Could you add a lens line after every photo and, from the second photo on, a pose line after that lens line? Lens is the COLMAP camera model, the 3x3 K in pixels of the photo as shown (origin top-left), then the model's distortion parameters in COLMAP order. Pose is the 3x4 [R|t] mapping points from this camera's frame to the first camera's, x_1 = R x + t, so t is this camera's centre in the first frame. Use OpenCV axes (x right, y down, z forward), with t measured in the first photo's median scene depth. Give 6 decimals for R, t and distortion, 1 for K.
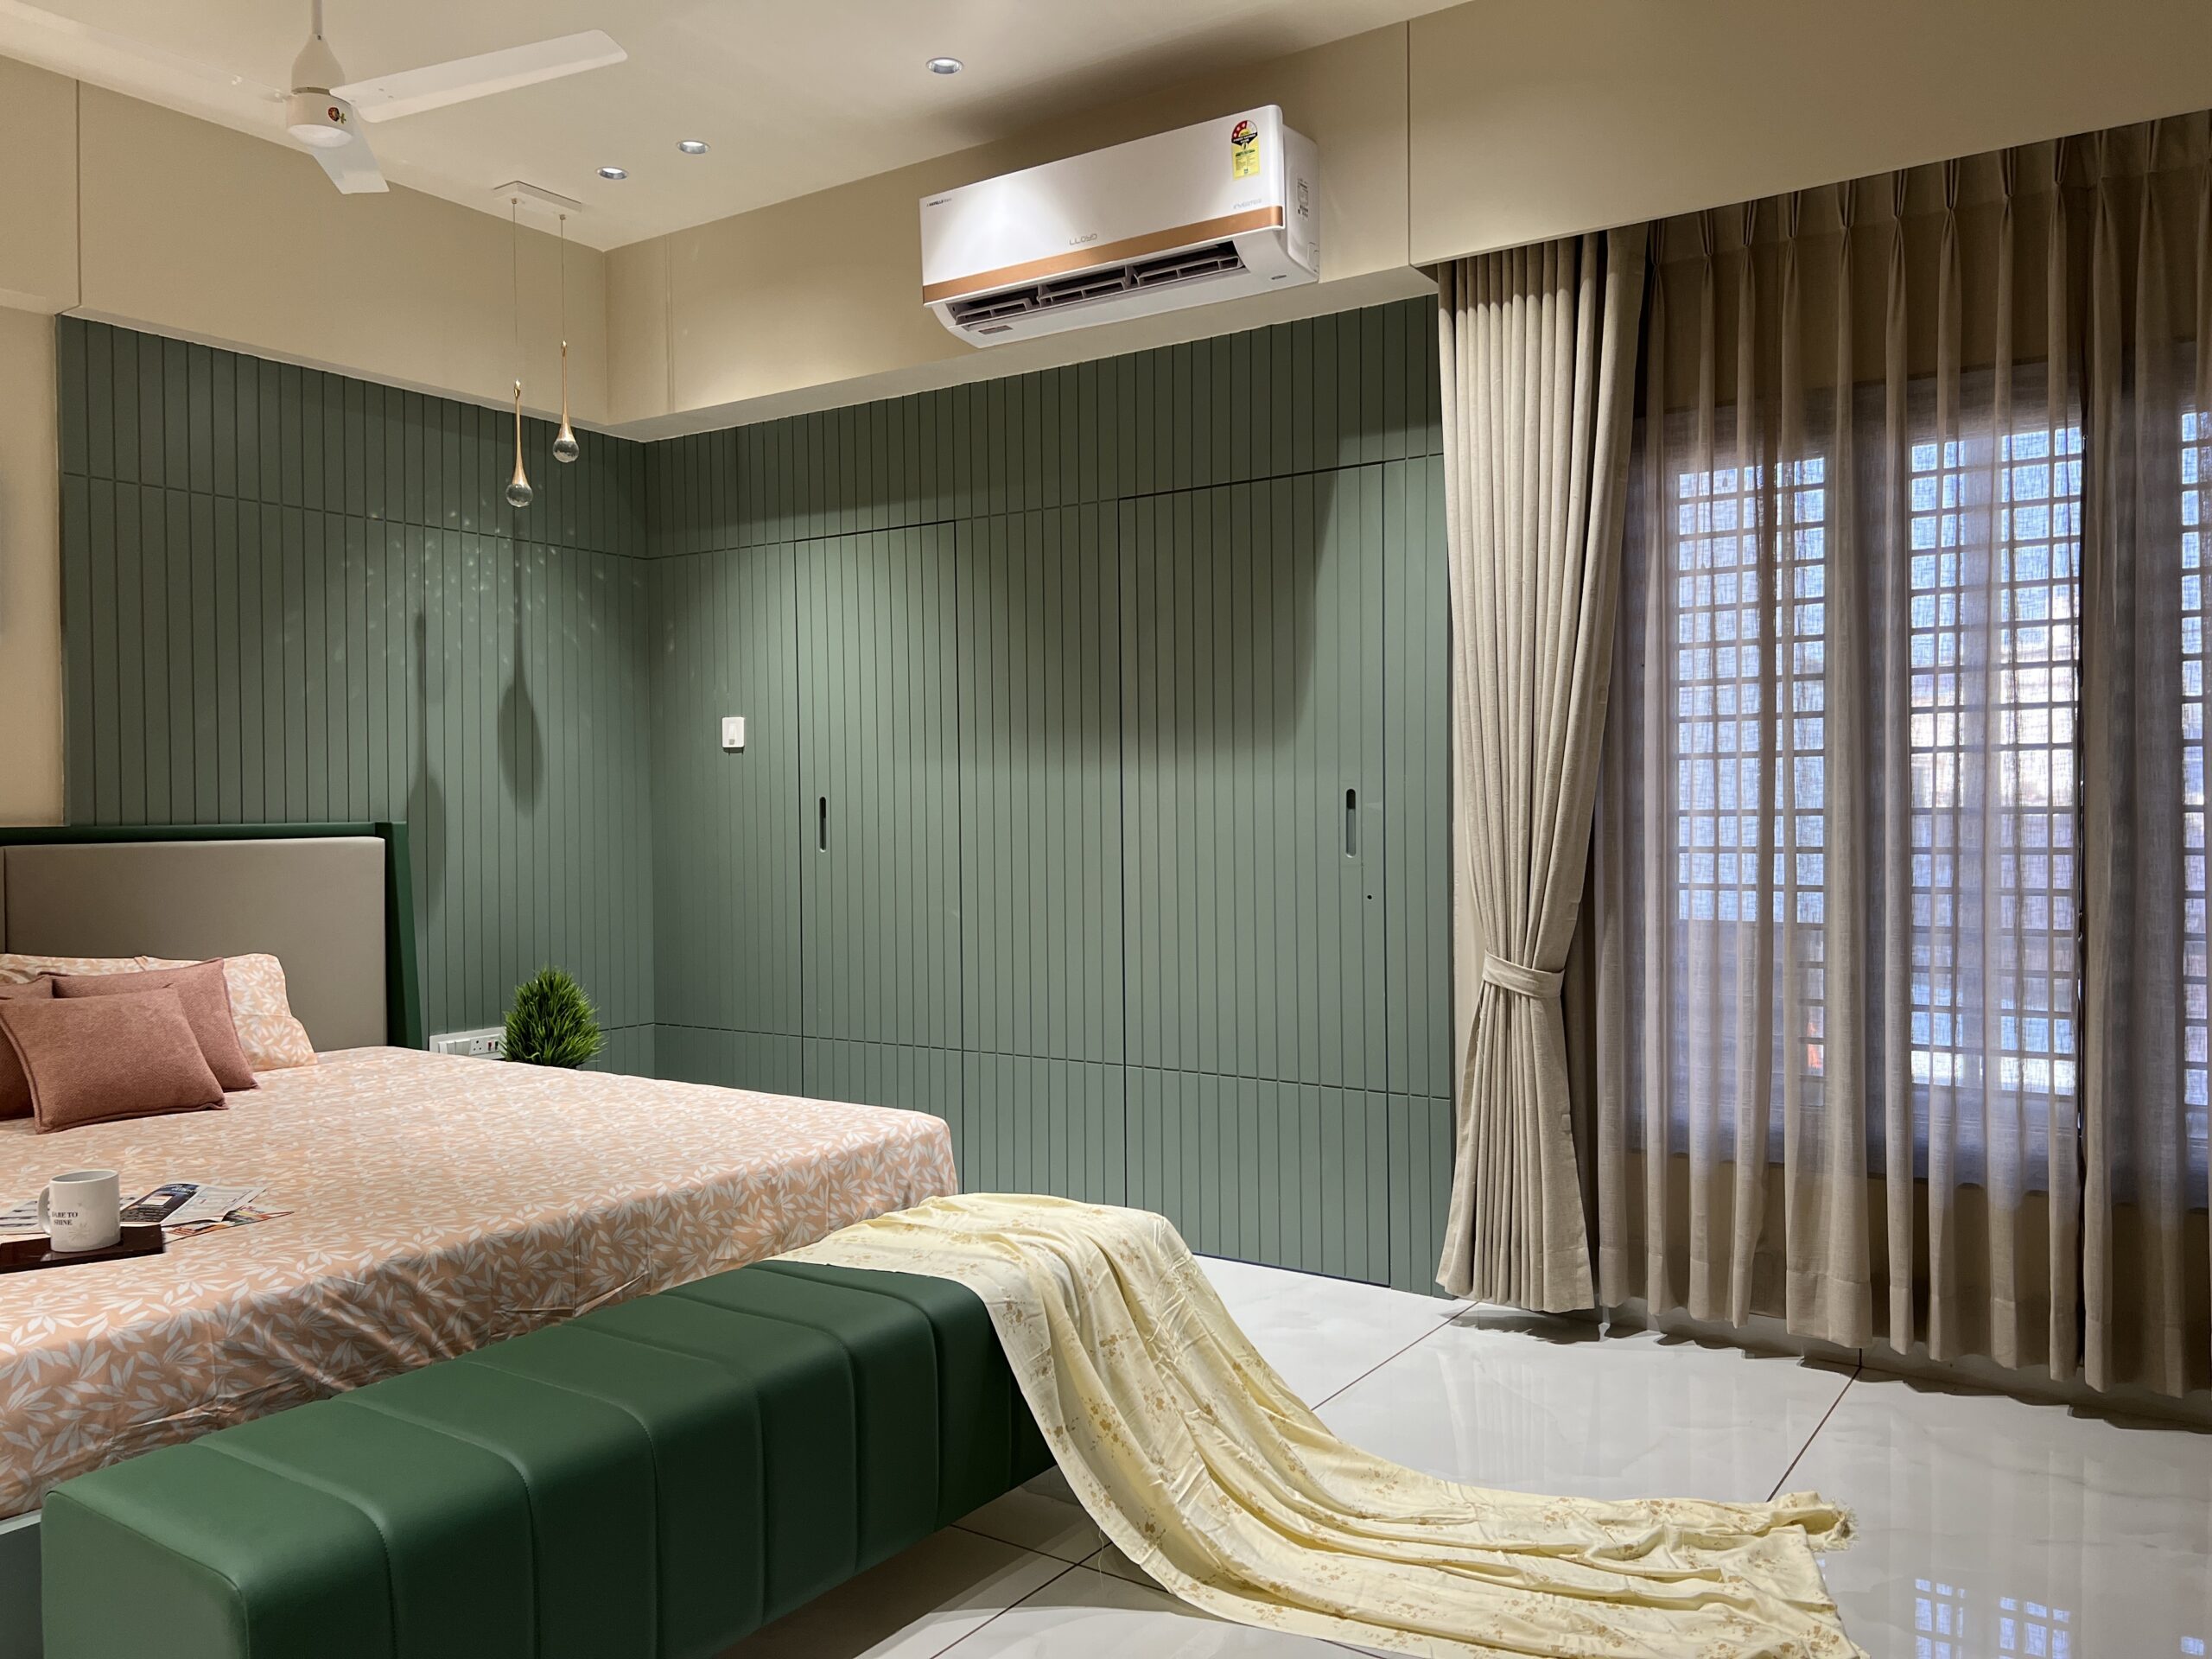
lens RADIAL K [[1713.7, 0, 1106.0], [0, 1713.7, 829.5], [0, 0, 1]] dist [-0.006225, -0.006455]
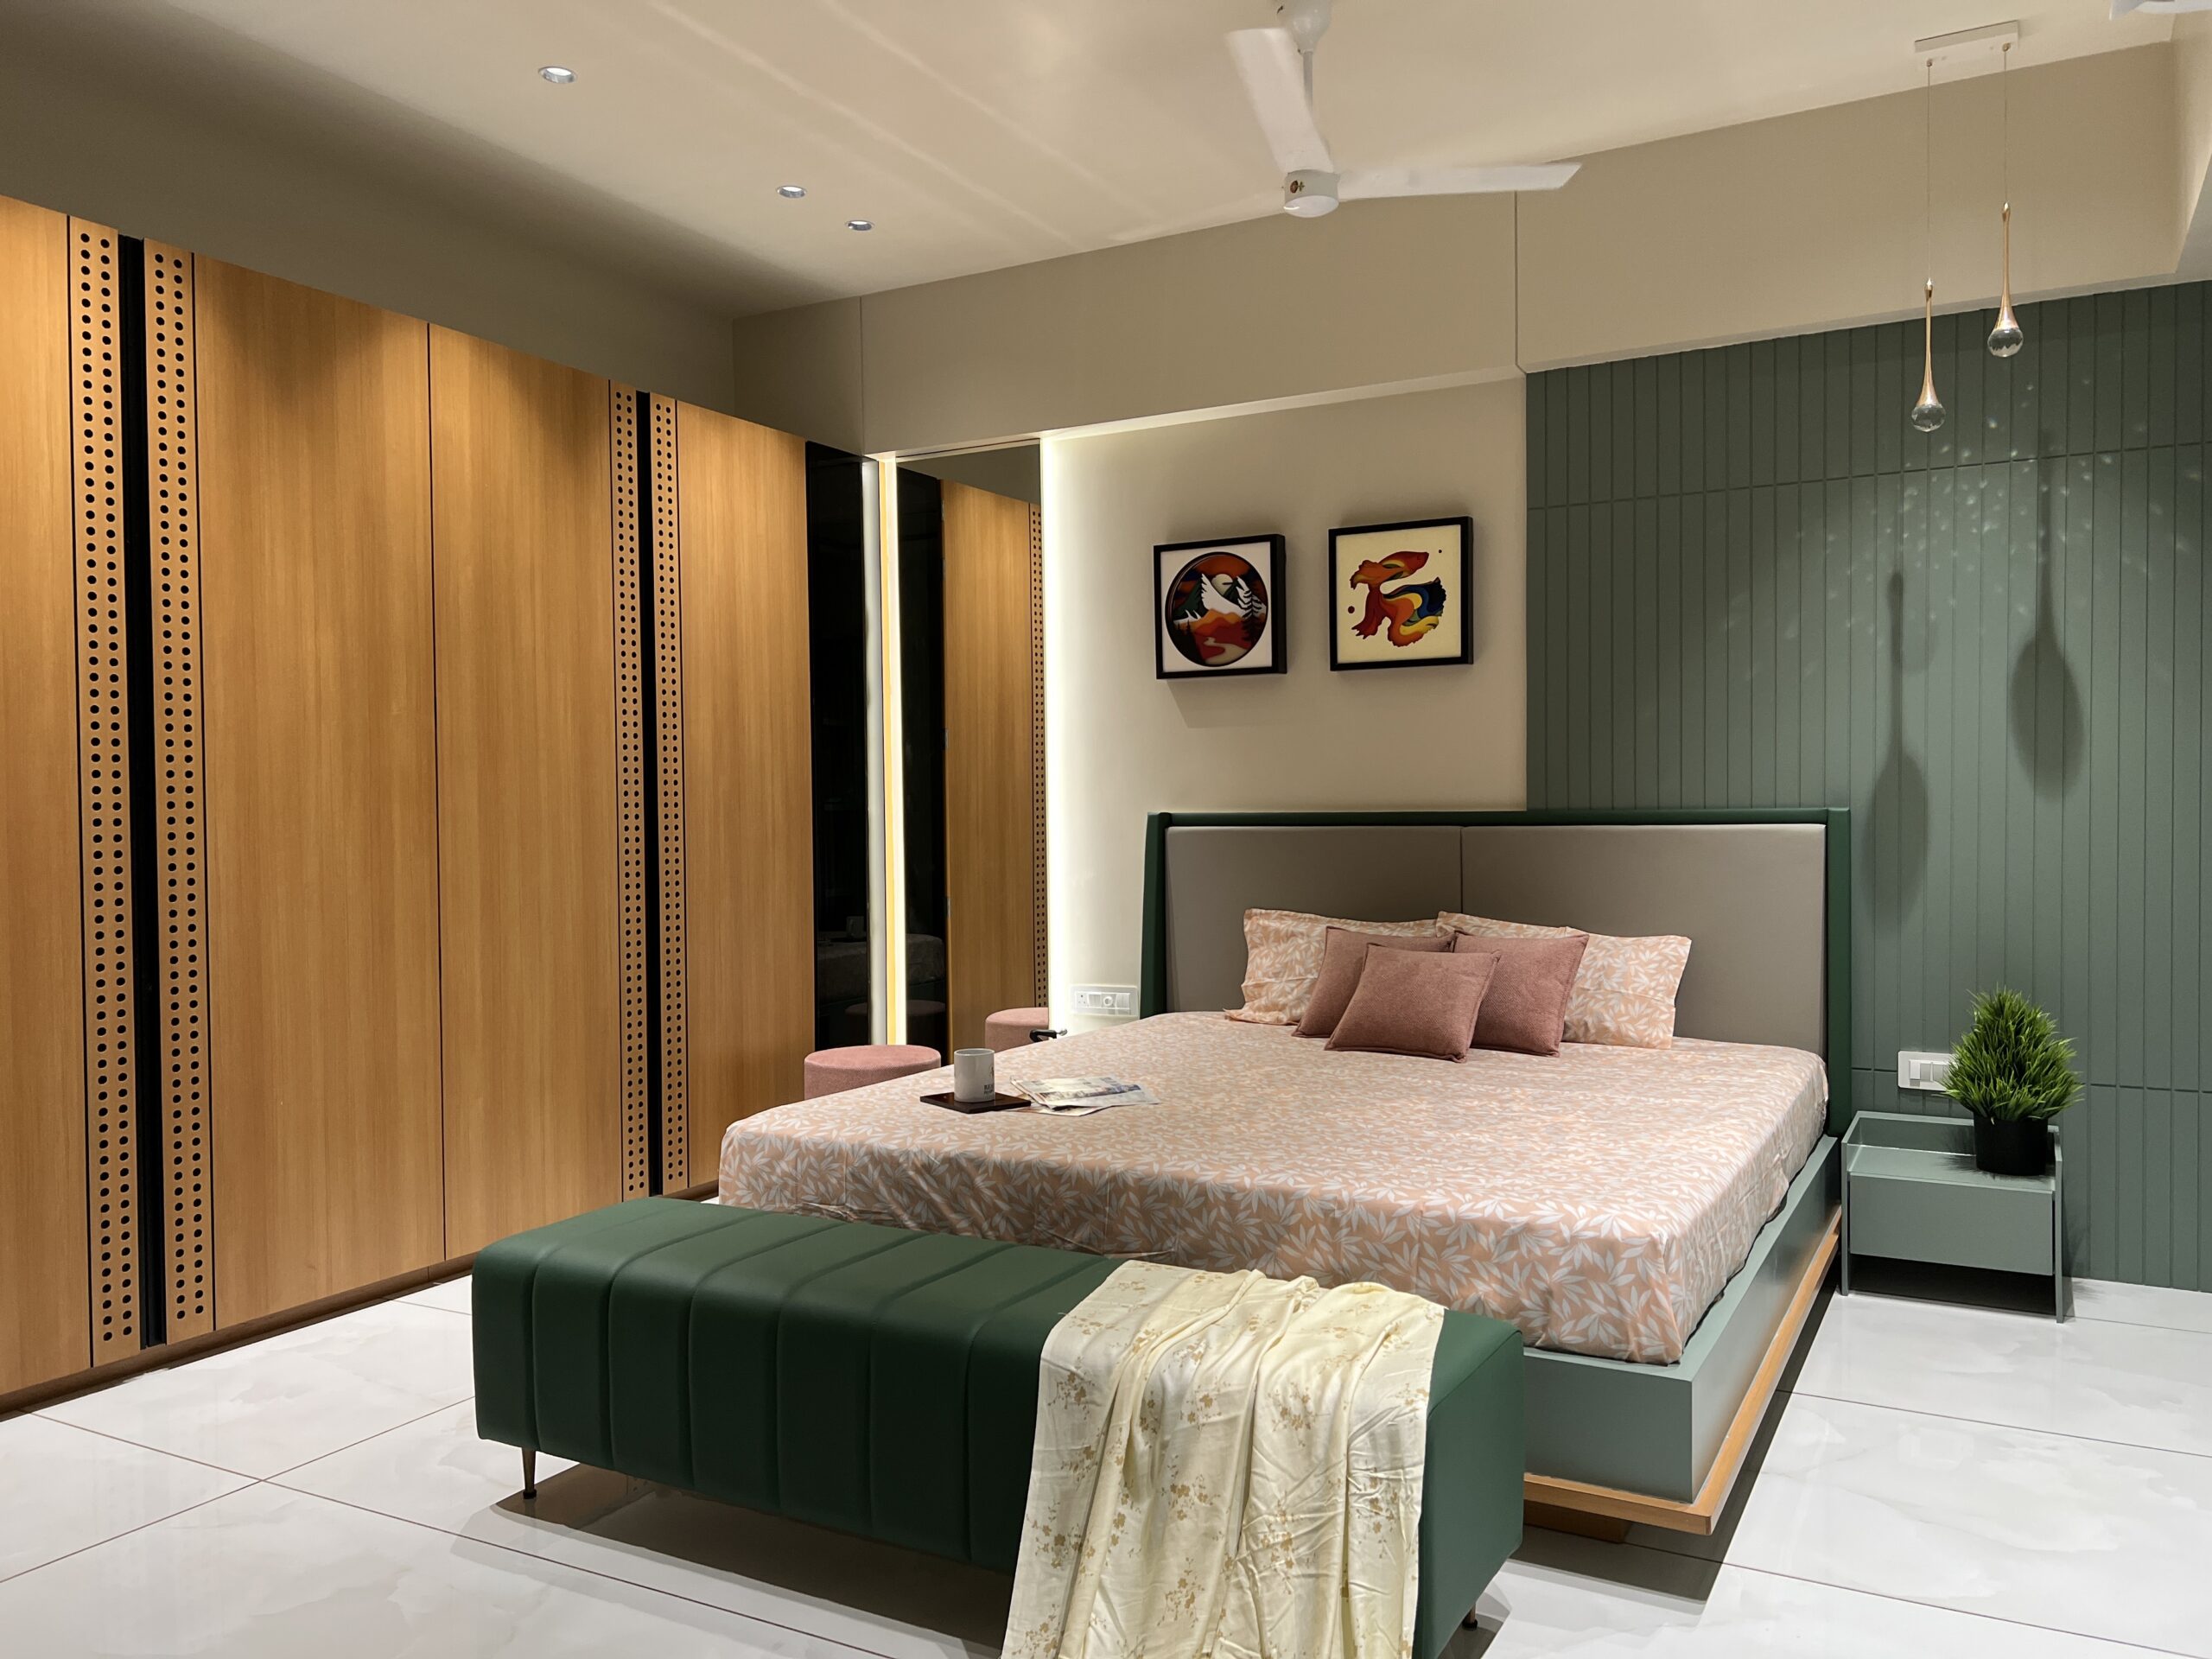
lens RADIAL K [[1677.0, 0, 1106.0], [0, 1677.0, 829.5], [0, 0, 1]] dist [0.095540, -0.006153]
pose [[0.091027, 0.028014, -0.995454, 0.689491], [-0.007792, 0.999594, 0.027418, -0.023561], [0.995818, 0.005261, 0.091209, 0.799511]]
